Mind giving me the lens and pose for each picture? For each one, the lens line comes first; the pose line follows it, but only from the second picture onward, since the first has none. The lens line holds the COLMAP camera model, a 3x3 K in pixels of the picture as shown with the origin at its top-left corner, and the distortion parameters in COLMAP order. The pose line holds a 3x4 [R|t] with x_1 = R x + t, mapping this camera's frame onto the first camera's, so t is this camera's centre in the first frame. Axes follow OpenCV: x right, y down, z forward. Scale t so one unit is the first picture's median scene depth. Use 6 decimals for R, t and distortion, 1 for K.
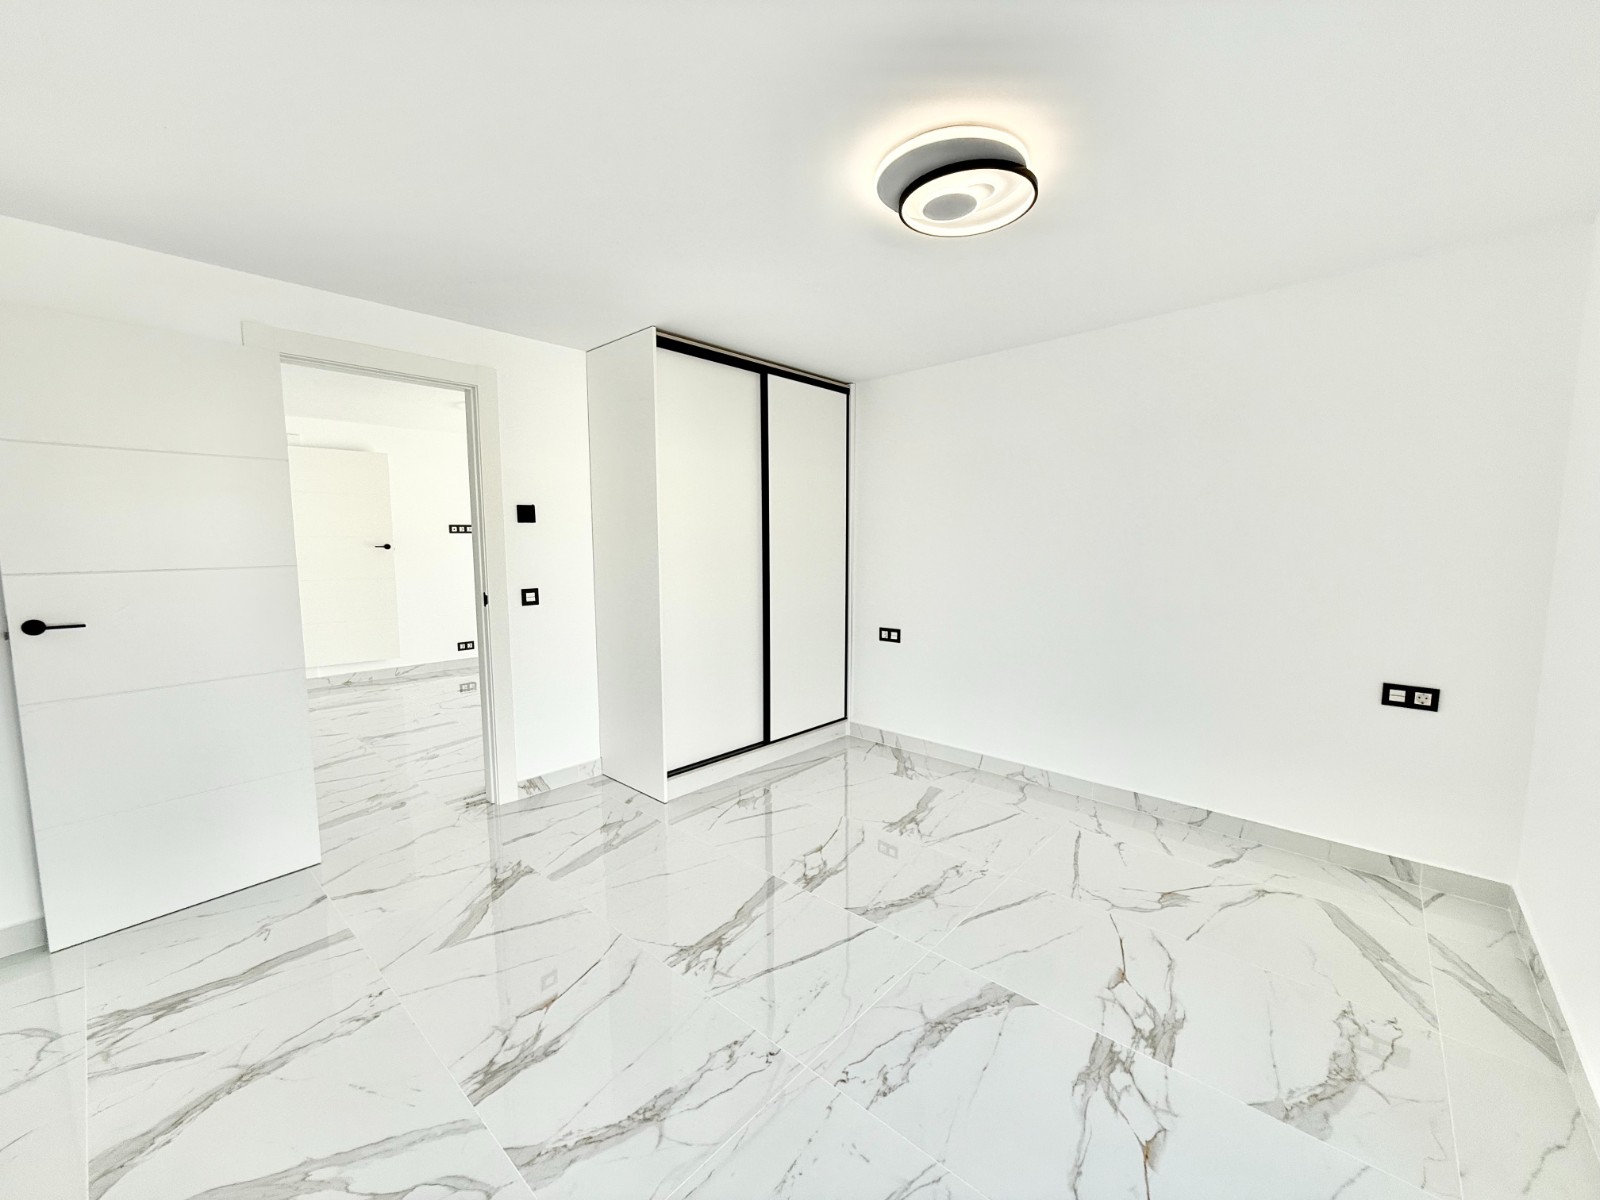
lens RADIAL K [[637.7, 0, 797.0], [0, 637.7, 606.9], [0, 0, 1]] dist [-0.001438, 0.000053]
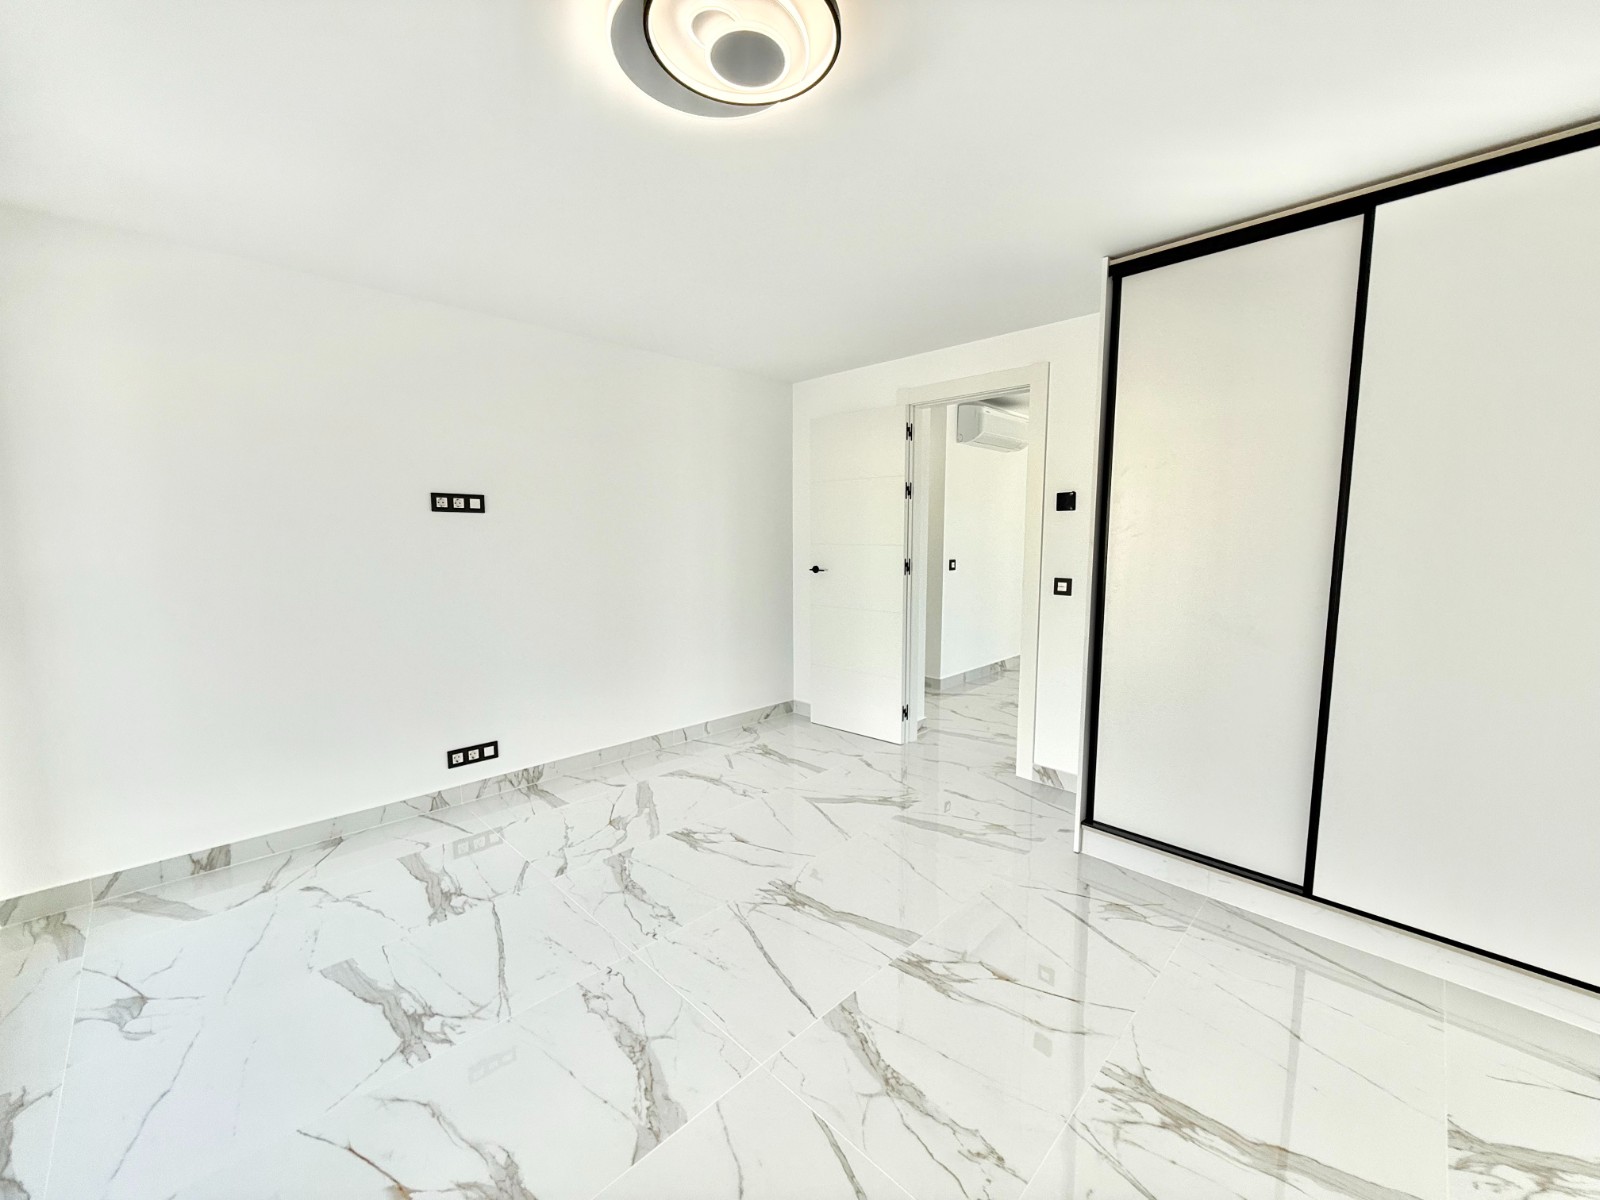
lens RADIAL K [[642.9, 0, 813.4], [0, 642.9, 599.0], [0, 0, 1]] dist [0.002258, -0.000231]
pose [[-0.045696, 0.107880, -0.993113, 0.721977], [-0.103258, 0.988316, 0.112111, -0.083805], [0.993604, 0.107670, -0.034023, 0.813852]]
